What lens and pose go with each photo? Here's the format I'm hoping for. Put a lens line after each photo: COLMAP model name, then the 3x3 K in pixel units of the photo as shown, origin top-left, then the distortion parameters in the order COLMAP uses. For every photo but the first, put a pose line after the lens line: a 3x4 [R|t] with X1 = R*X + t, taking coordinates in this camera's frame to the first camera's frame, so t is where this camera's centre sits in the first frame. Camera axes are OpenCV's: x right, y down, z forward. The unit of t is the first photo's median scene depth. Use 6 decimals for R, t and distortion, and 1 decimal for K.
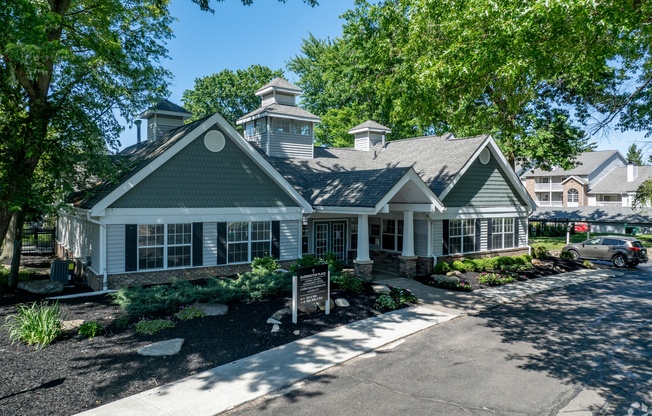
lens RADIAL K [[544.3, 0, 325.7], [0, 544.3, 228.6], [0, 0, 1]] dist [-0.006210, -0.003776]
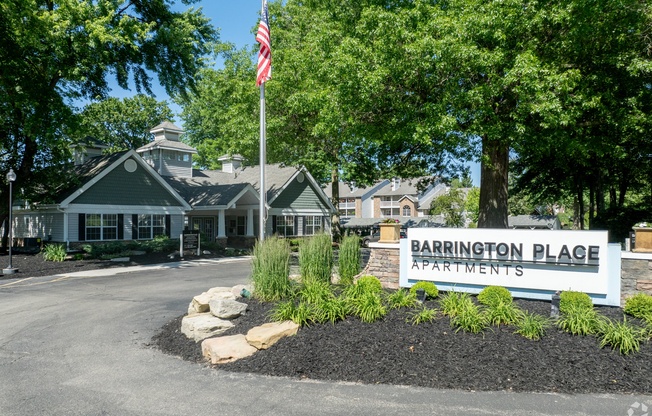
lens RADIAL K [[544.3, 0, 325.7], [0, 544.3, 228.6], [0, 0, 1]] dist [-0.006210, -0.003776]
pose [[0.977403, -0.003133, 0.211360, 0.022803], [0.011267, 0.999241, -0.037292, 0.080916], [-0.211083, 0.038831, 0.976697, -0.598988]]
